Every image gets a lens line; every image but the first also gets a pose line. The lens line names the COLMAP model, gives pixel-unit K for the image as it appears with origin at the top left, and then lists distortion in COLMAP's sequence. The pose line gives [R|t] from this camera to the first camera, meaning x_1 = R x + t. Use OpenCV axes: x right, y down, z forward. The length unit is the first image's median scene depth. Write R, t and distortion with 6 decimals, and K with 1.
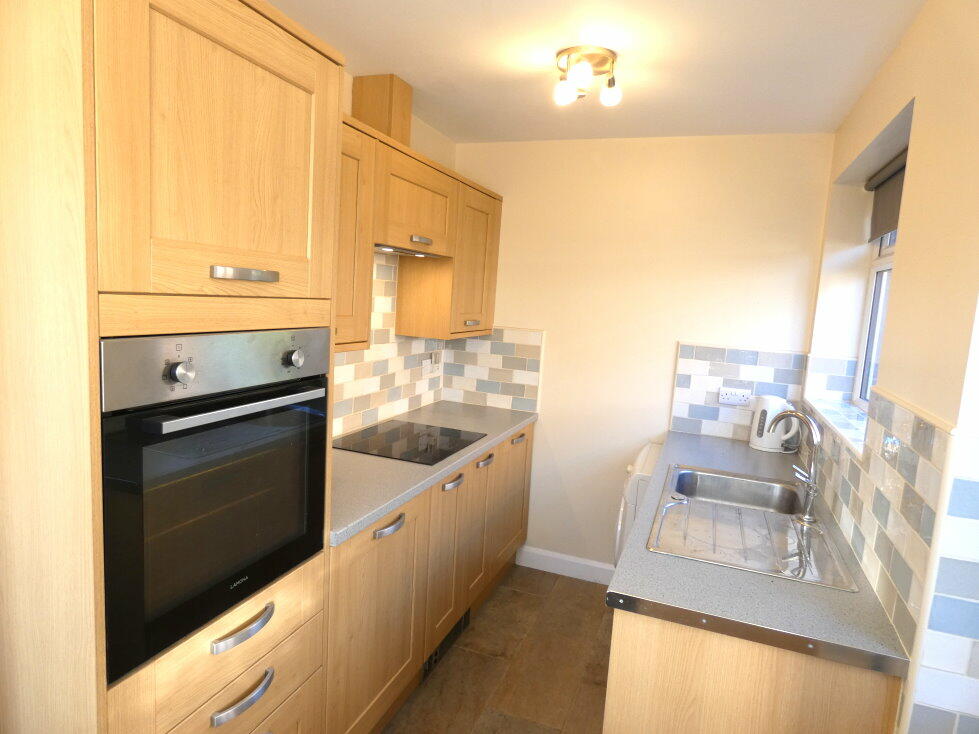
lens RADIAL K [[585.4, 0, 495.3], [0, 585.4, 367.9], [0, 0, 1]] dist [0.001213, 0.000910]
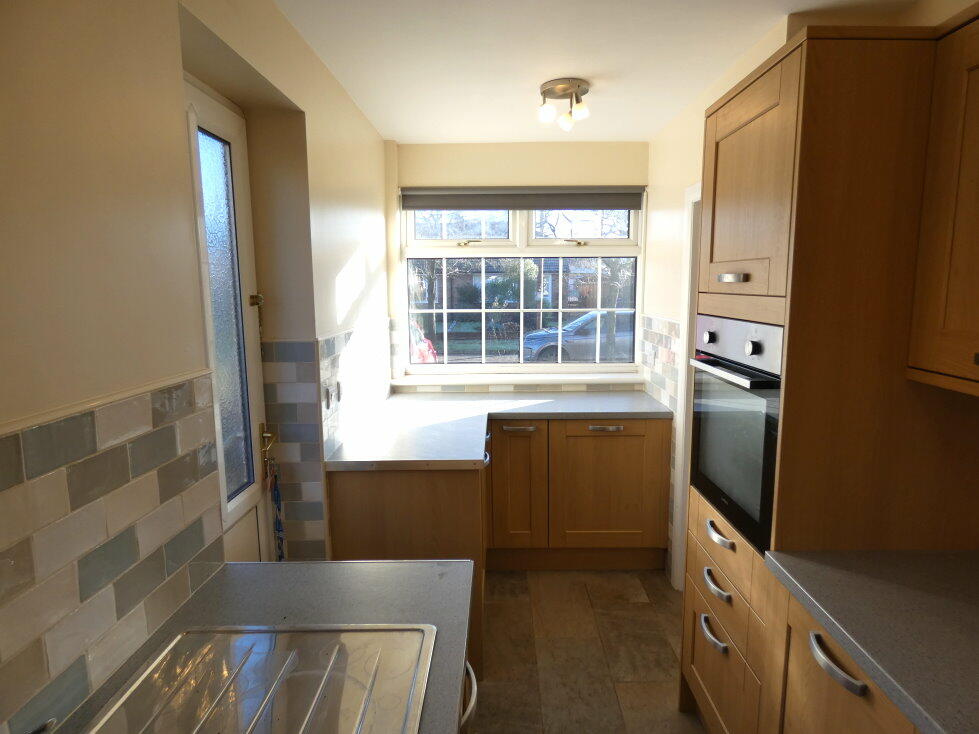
lens RADIAL K [[585.4, 0, 491.8], [0, 585.4, 369.5], [0, 0, 1]] dist [0.001213, 0.000910]
pose [[-0.935477, -0.007013, -0.353318, 0.248041], [-0.095897, 0.967325, 0.234705, -0.091418], [0.340128, 0.253443, -0.905583, 0.873700]]
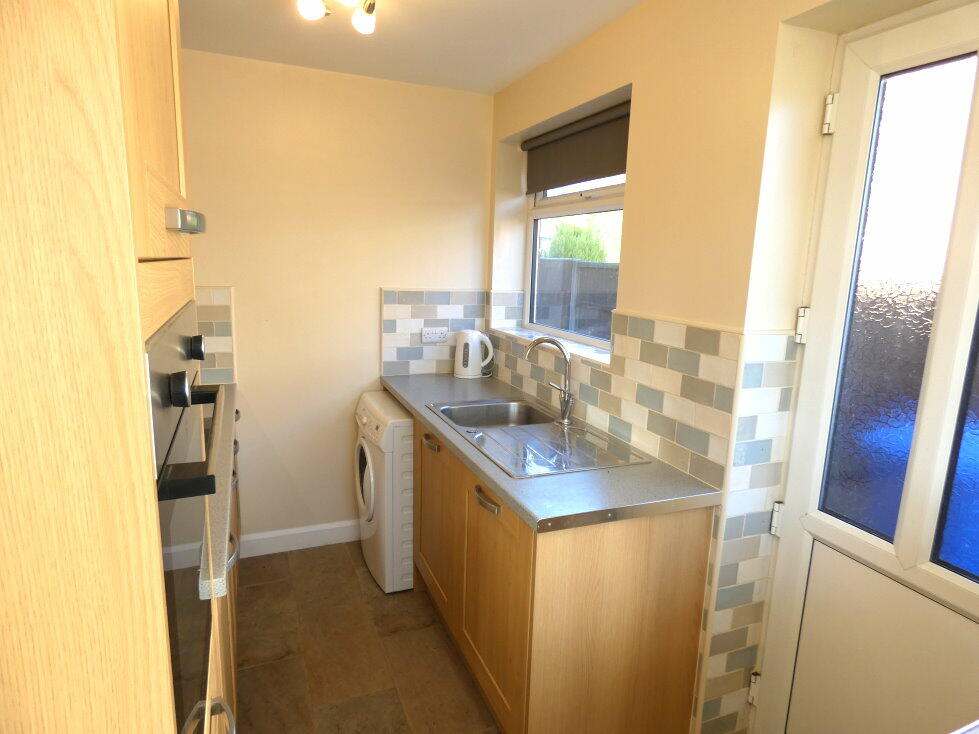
lens RADIAL K [[585.4, 0, 492.7], [0, 585.4, 368.0], [0, 0, 1]] dist [0.001213, 0.000910]
pose [[0.727139, -0.163120, 0.666829, -0.255368], [0.101030, 0.986210, 0.131080, -0.022671], [-0.679015, -0.027943, 0.733592, 0.128282]]
